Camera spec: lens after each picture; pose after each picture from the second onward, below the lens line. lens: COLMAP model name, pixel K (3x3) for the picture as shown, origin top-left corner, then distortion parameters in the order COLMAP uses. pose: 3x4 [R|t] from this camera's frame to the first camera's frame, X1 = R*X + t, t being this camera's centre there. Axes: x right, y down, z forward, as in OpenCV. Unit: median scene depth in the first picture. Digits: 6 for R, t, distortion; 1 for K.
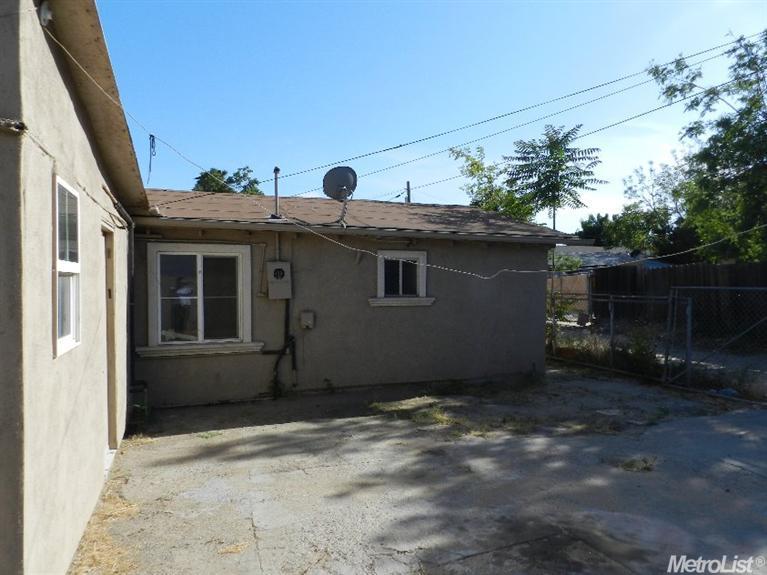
lens RADIAL K [[533.5, 0, 383.9], [0, 533.5, 286.9], [0, 0, 1]] dist [-0.005821, -0.001367]
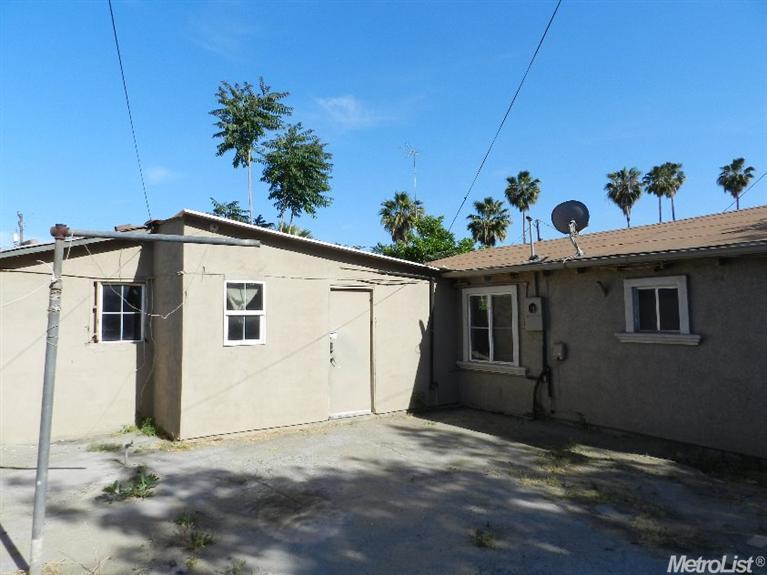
lens RADIAL K [[533.5, 0, 384.1], [0, 533.5, 285.5], [0, 0, 1]] dist [-0.005821, -0.001367]
pose [[0.215237, -0.059704, -0.974735, 0.827769], [-0.005752, 0.998035, -0.062402, -0.000492], [0.976545, 0.019038, 0.214471, 0.439740]]
